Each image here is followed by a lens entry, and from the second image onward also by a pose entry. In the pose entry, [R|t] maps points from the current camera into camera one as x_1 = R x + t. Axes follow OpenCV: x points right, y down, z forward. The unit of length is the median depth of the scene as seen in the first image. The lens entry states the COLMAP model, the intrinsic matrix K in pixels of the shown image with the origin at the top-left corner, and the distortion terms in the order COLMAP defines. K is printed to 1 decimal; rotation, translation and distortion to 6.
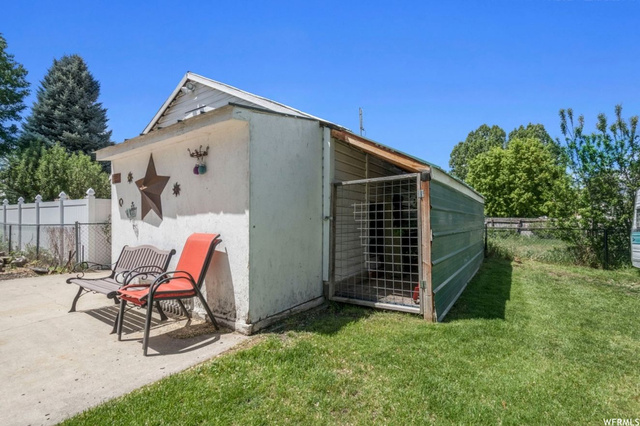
lens RADIAL K [[287.8, 0, 320.9], [0, 287.8, 209.6], [0, 0, 1]] dist [0.003014, 0.000257]
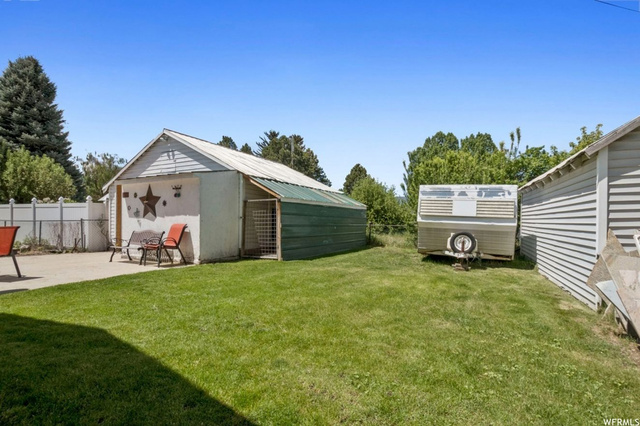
lens RADIAL K [[287.8, 0, 321.4], [0, 287.8, 218.0], [0, 0, 1]] dist [0.003014, 0.000257]
pose [[0.991710, 0.009763, 0.128128, 0.294854], [-0.013392, 0.999532, 0.027497, -0.029307], [-0.127800, -0.028985, 0.991376, -0.994880]]
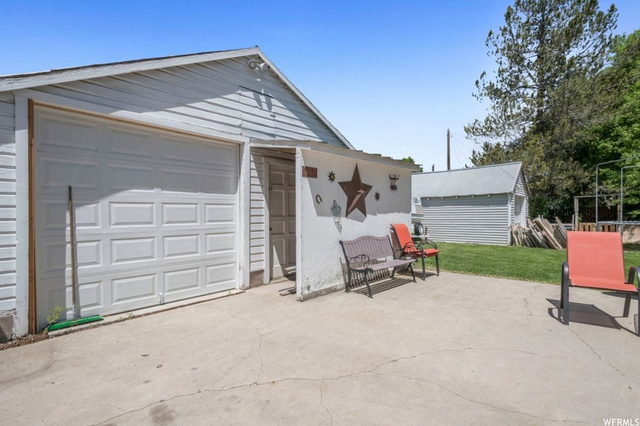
lens RADIAL K [[287.8, 0, 320.4], [0, 287.8, 216.5], [0, 0, 1]] dist [0.003014, 0.000257]
pose [[0.202747, -0.009415, 0.979186, -1.637880], [-0.035186, 0.999238, 0.016893, 0.016528], [-0.978599, -0.037878, 0.202262, 0.793975]]
